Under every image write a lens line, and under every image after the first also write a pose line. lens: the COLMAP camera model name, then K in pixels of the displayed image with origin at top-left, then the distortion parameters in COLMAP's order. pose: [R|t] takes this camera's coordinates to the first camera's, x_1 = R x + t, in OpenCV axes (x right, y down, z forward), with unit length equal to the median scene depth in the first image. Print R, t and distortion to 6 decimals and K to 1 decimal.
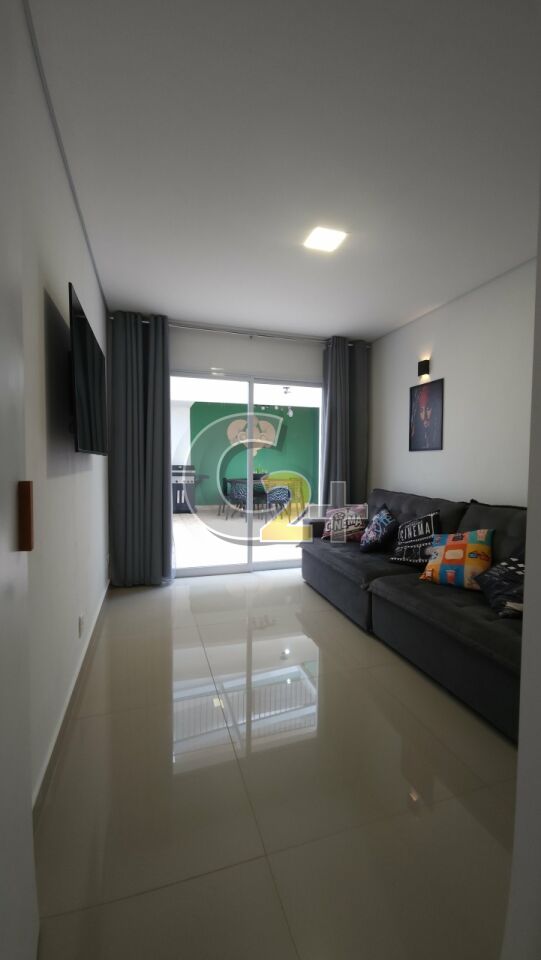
lens RADIAL K [[388.9, 0, 270.5], [0, 388.9, 480.0], [0, 0, 1]] dist [-0.000204, 0.000333]
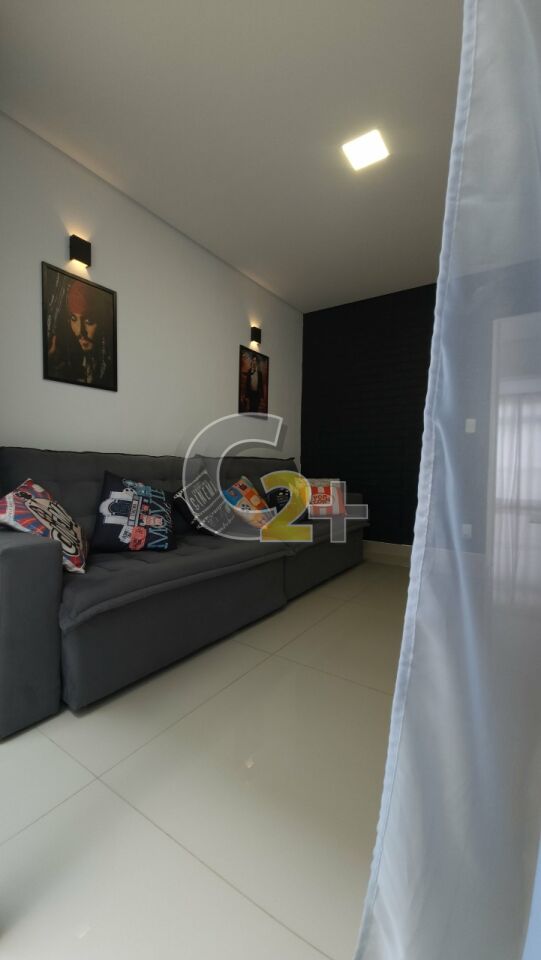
lens RADIAL K [[388.9, 0, 270.5], [0, 388.9, 480.0], [0, 0, 1]] dist [-0.000204, 0.000333]
pose [[-0.612895, -0.053961, 0.788320, -0.302338], [0.016983, 0.996535, 0.081418, 0.031531], [-0.789982, 0.063289, -0.609855, 1.160708]]
